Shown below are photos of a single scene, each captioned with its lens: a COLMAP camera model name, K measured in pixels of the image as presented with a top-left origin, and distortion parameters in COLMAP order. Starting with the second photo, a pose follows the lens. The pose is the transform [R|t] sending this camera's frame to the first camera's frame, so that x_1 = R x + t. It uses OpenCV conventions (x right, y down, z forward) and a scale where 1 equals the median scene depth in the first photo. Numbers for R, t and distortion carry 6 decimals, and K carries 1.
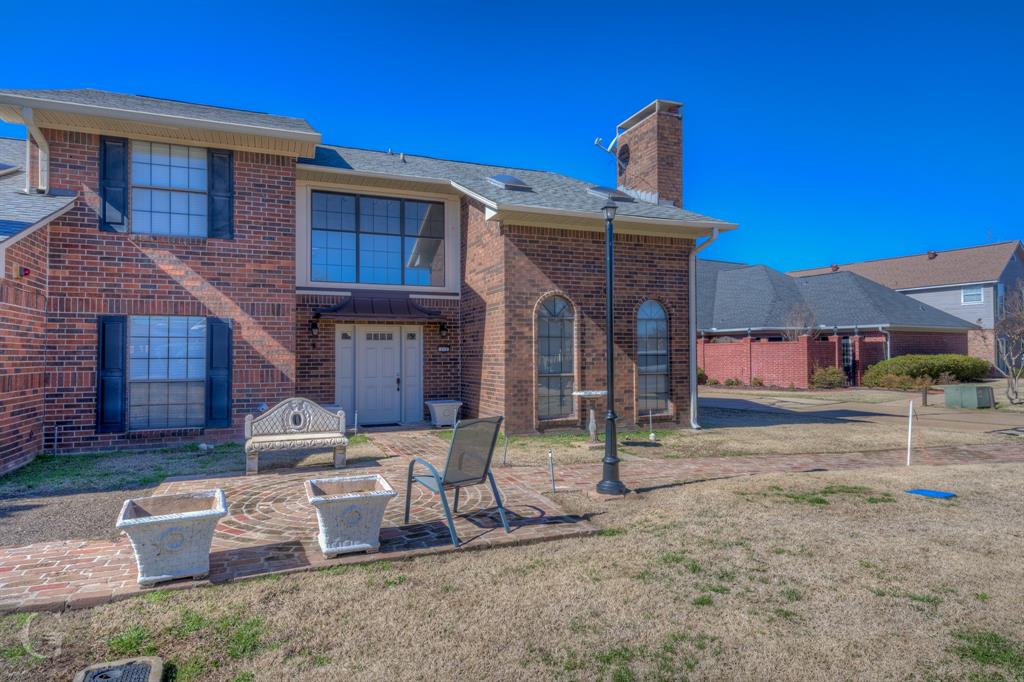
lens RADIAL K [[585.1, 0, 516.3], [0, 585.1, 341.5], [0, 0, 1]] dist [0.029848, -0.003160]
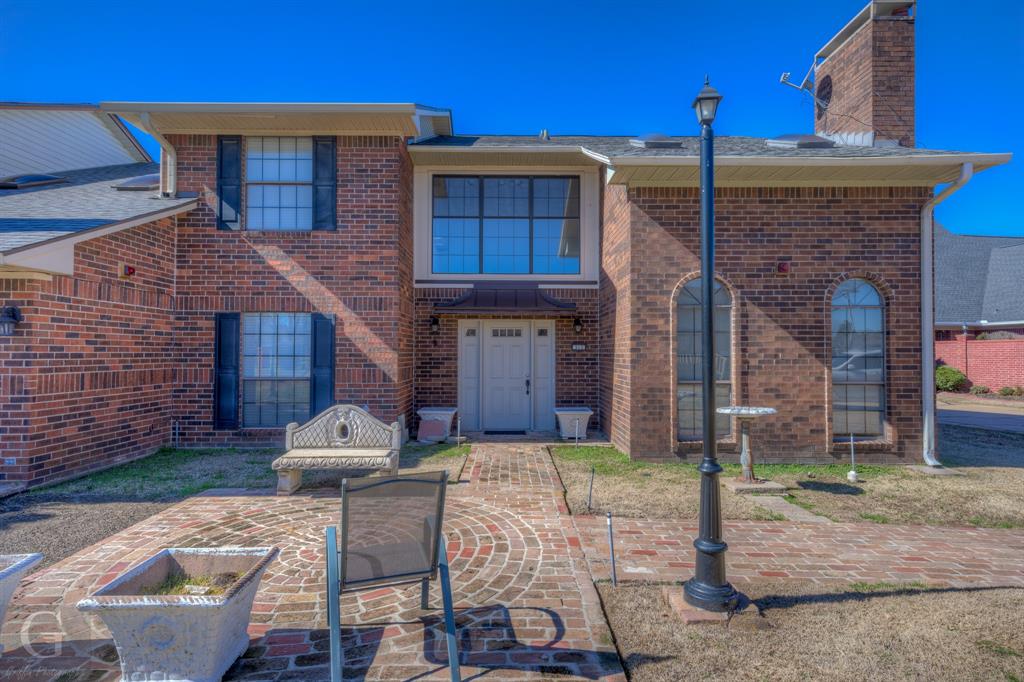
lens RADIAL K [[557.4, 0, 521.3], [0, 557.4, 341.0], [0, 0, 1]] dist [0.022106, -0.004162]
pose [[0.932855, -0.000578, -0.360251, 0.109467], [0.002047, 0.999991, 0.003698, 0.001172], [0.360245, -0.004187, 0.932848, 0.250850]]
